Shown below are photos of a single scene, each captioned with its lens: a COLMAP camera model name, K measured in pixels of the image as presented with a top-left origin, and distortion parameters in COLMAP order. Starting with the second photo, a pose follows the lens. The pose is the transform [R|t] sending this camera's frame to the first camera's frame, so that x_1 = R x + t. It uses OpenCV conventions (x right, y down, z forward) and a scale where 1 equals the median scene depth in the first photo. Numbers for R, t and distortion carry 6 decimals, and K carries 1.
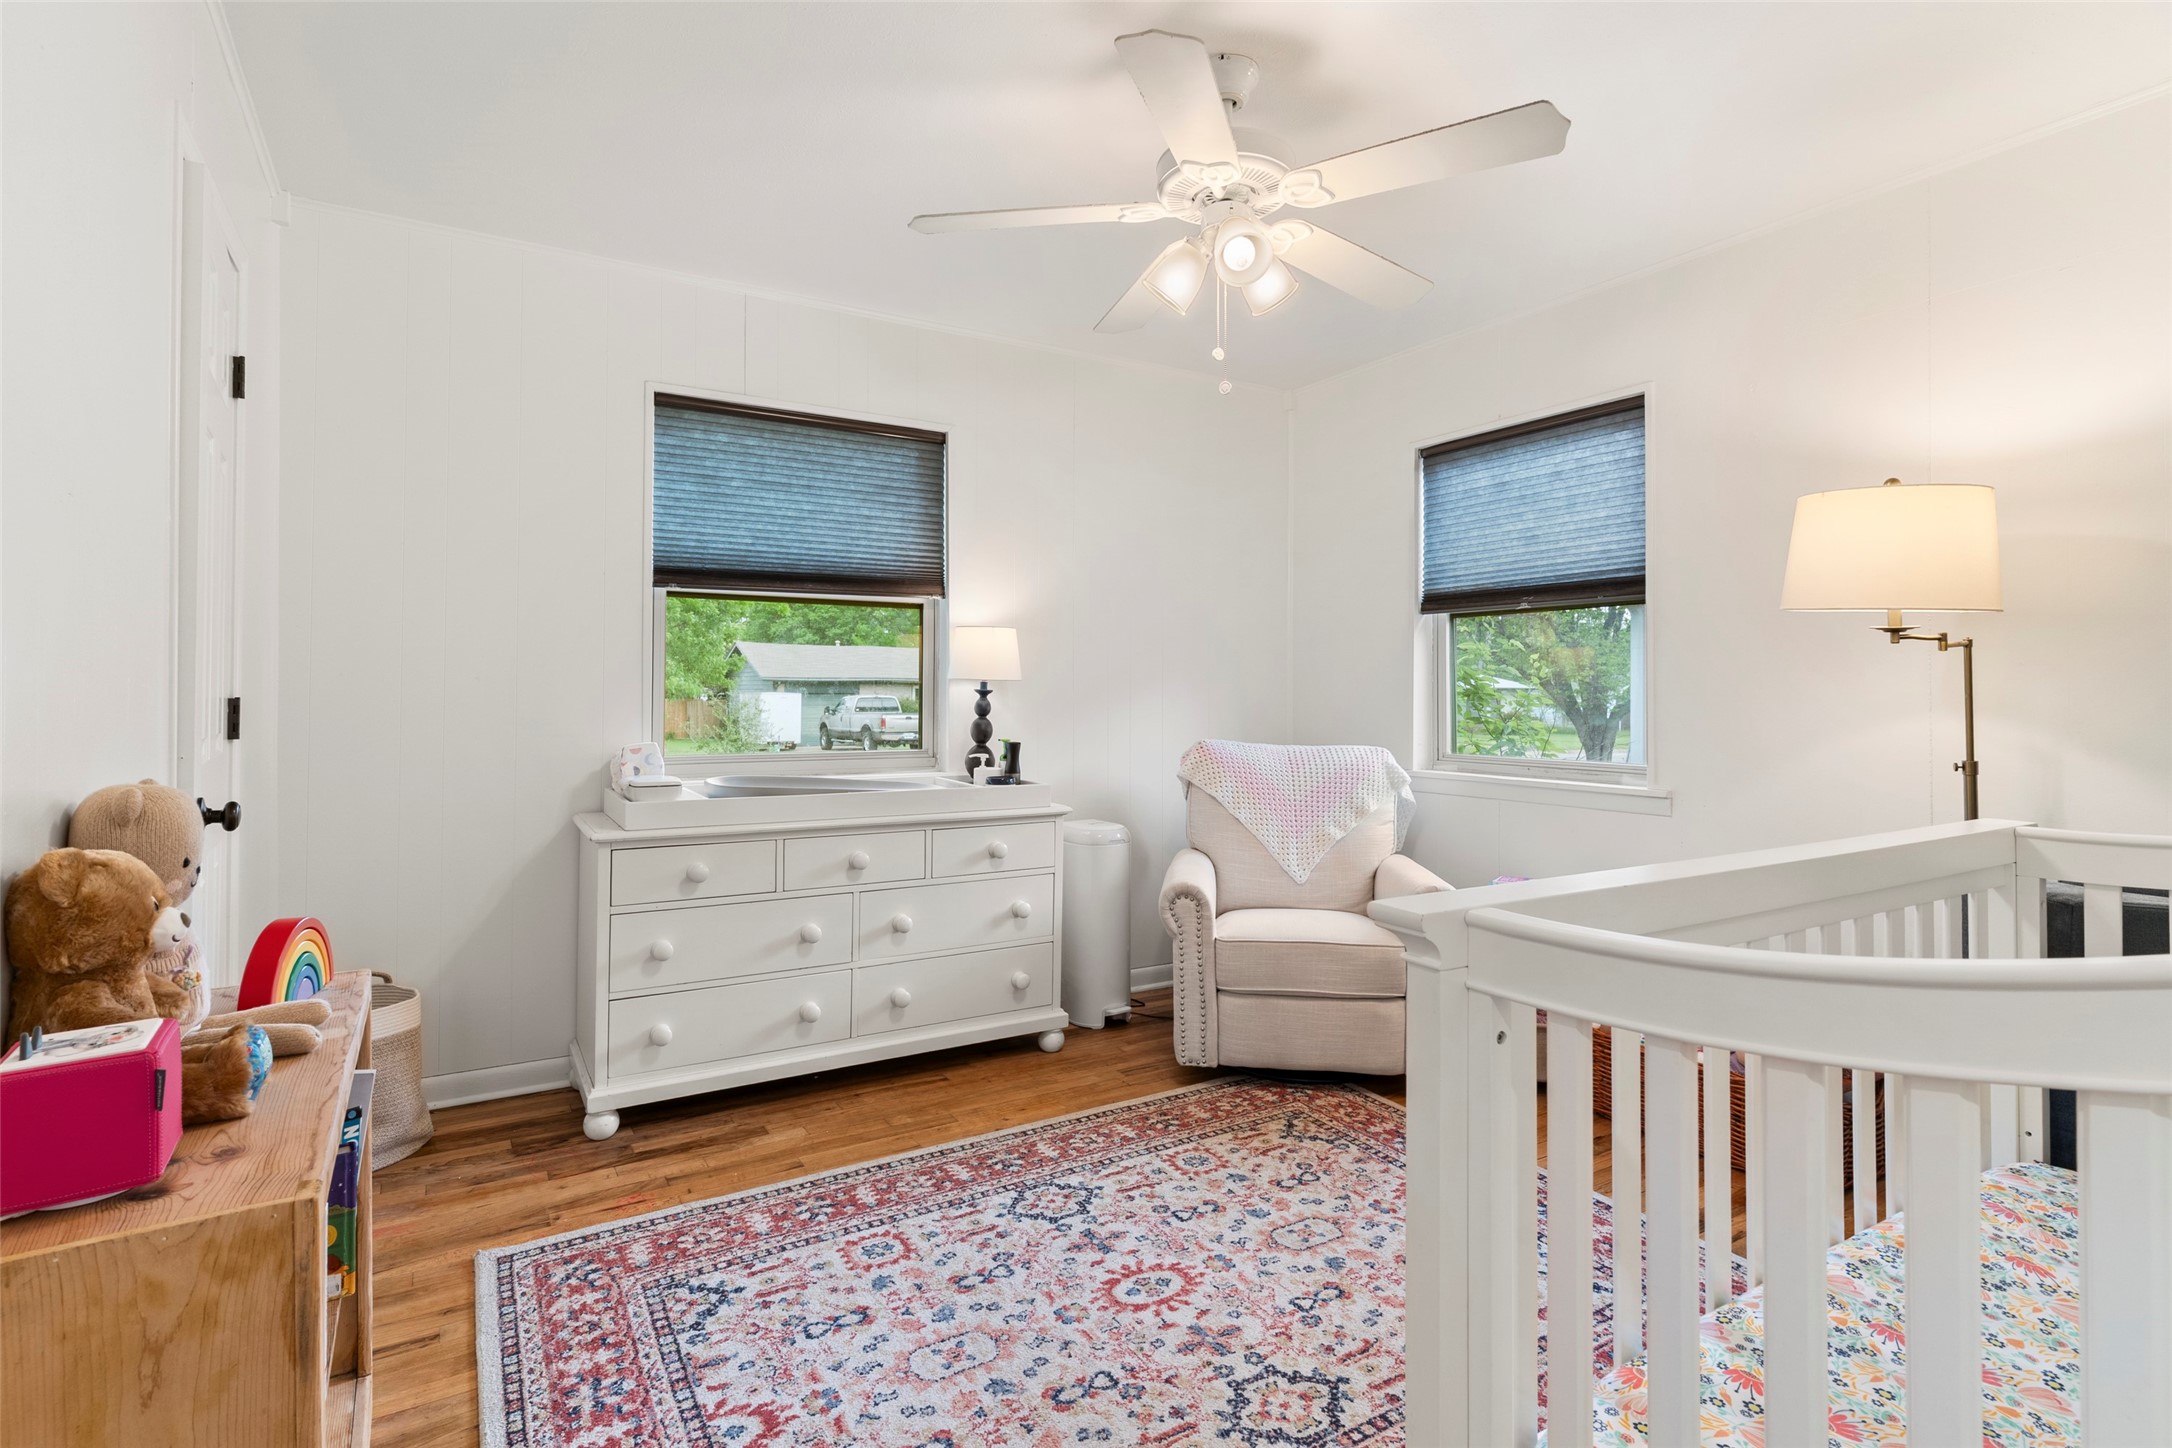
lens RADIAL K [[1087.6, 0, 1086.4], [0, 1087.6, 684.6], [0, 0, 1]] dist [-0.003566, -0.000737]
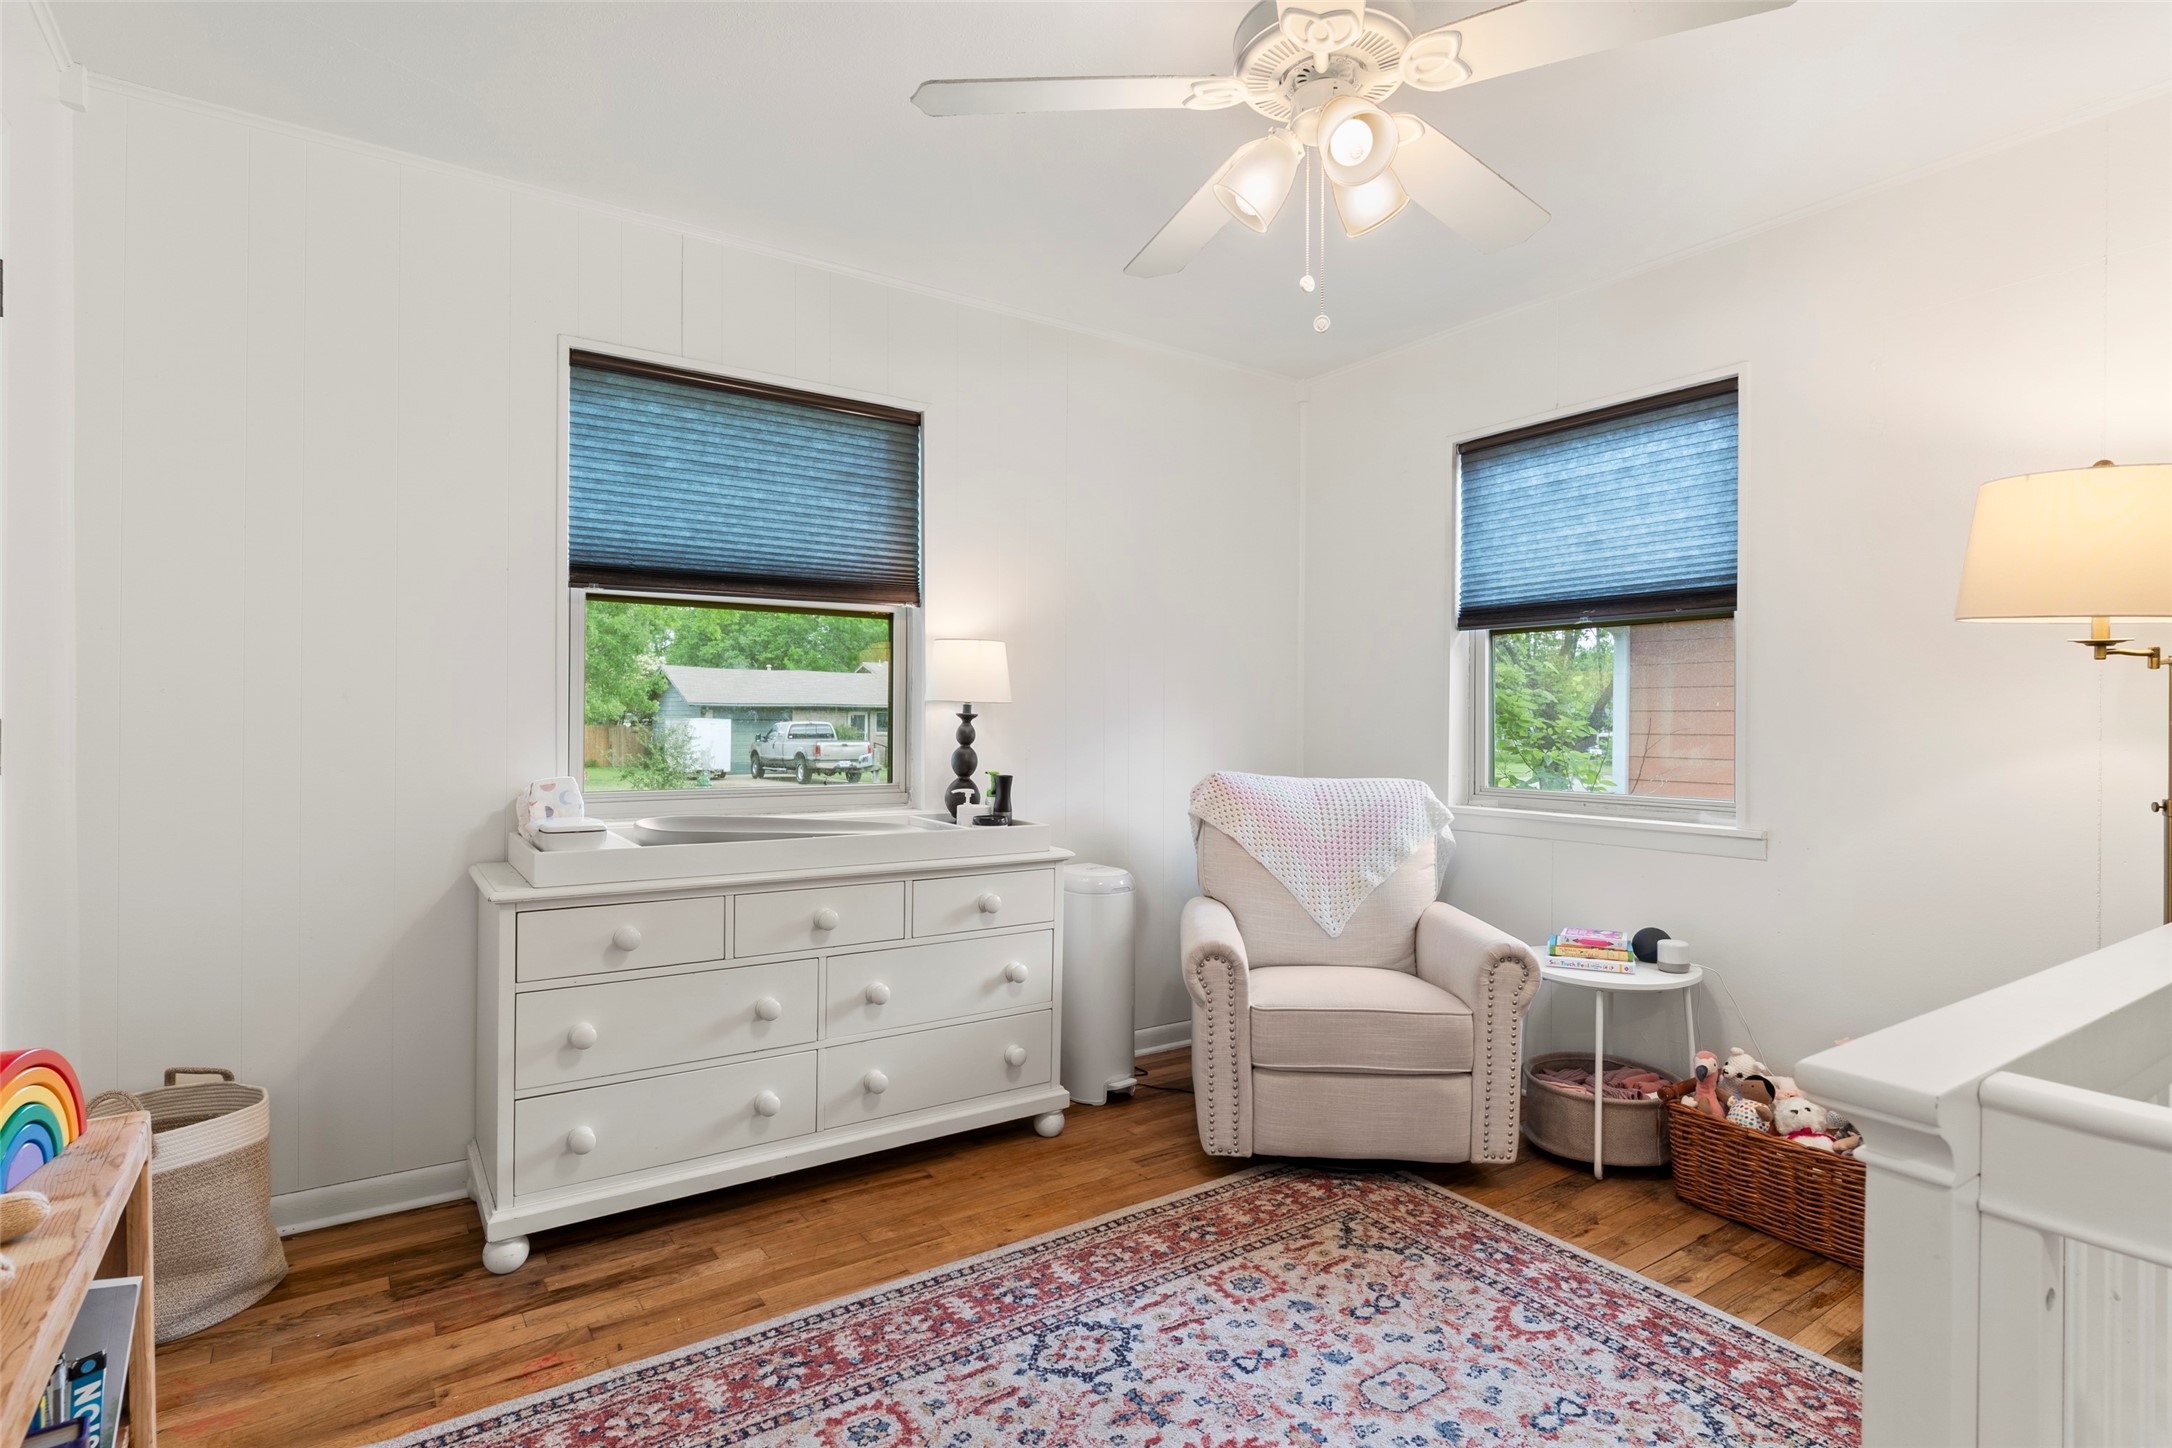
lens RADIAL K [[1085.0, 0, 1085.9], [0, 1085.0, 730.5], [0, 0, 1]] dist [-0.005852, -0.001293]
pose [[0.998040, 0.001907, 0.062543, -0.064756], [-0.002978, 0.999851, 0.017031, 0.003618], [-0.062501, -0.017184, 0.997897, 0.169396]]
